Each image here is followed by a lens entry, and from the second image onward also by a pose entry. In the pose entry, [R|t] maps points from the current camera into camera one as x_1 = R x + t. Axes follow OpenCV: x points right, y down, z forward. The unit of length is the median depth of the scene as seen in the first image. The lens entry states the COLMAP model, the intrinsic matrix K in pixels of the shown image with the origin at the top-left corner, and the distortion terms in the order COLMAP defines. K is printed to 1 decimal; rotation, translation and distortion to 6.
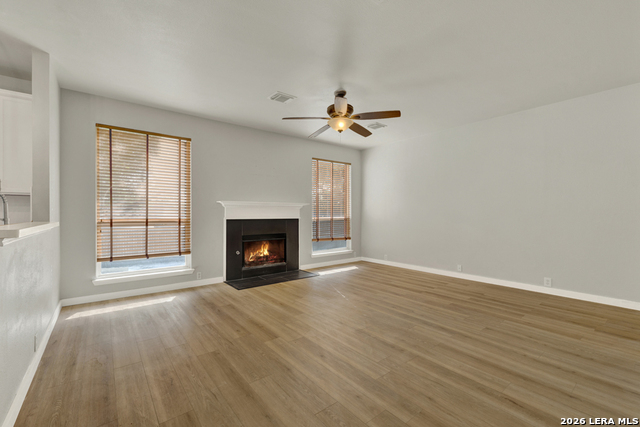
lens RADIAL K [[273.8, 0, 315.7], [0, 273.8, 215.6], [0, 0, 1]] dist [-0.000345, 0.000248]
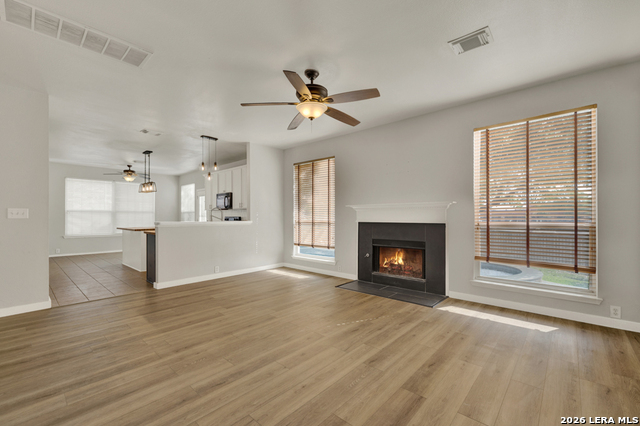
lens RADIAL K [[273.8, 0, 315.7], [0, 273.8, 215.1], [0, 0, 1]] dist [-0.000345, 0.000248]
pose [[0.161144, -0.007128, -0.986905, 0.803216], [-0.001907, 0.999970, -0.007534, -0.004669], [0.986929, 0.003096, 0.161126, 0.767142]]
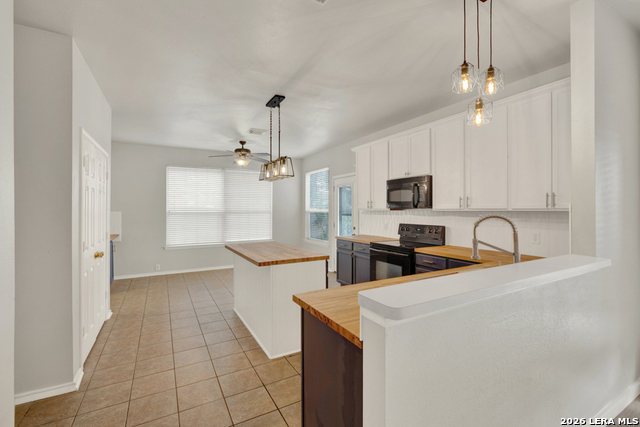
lens RADIAL K [[280.3, 0, 317.8], [0, 280.3, 209.4], [0, 0, 1]] dist [0.001603, 0.000315]
pose [[-0.159188, -0.002330, -0.987246, -0.141387], [-0.000564, 0.999997, -0.002270, -0.057352], [0.987248, 0.000195, -0.159189, 0.304812]]
